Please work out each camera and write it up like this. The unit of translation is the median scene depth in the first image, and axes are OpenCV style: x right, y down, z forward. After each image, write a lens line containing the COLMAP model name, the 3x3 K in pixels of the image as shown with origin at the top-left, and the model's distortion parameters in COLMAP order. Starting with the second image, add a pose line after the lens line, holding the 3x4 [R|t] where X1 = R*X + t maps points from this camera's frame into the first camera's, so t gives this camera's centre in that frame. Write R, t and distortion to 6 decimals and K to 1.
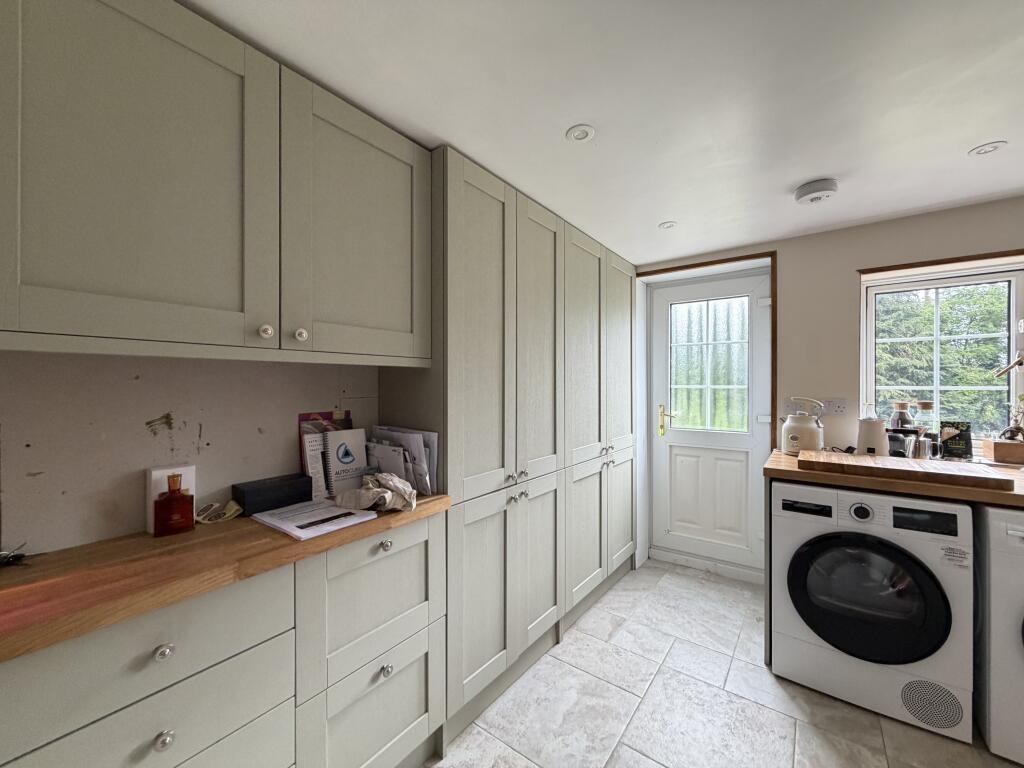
lens RADIAL K [[406.0, 0, 512.0], [0, 406.0, 384.0], [0, 0, 1]] dist [0.000501, 0.000359]
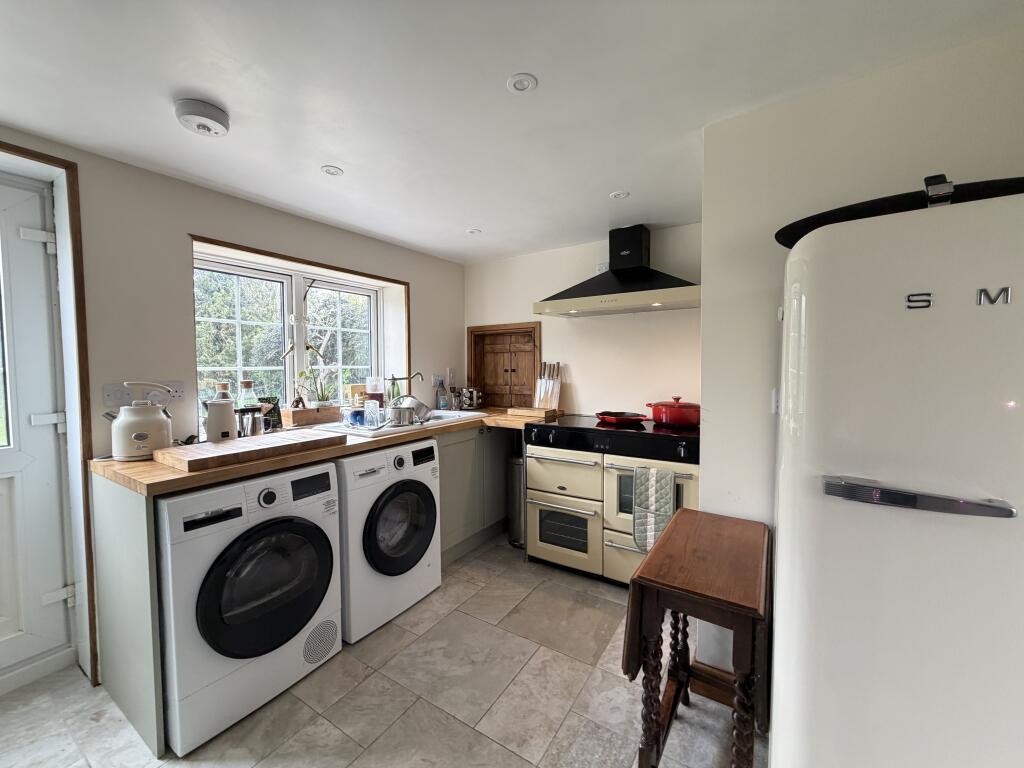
lens RADIAL K [[406.0, 0, 512.0], [0, 406.0, 384.0], [0, 0, 1]] dist [0.000501, 0.000359]
pose [[-0.061593, -0.044201, 0.997122, -0.098590], [0.011559, 0.998920, 0.044994, 0.014406], [-0.998034, 0.014297, -0.061015, 0.458054]]
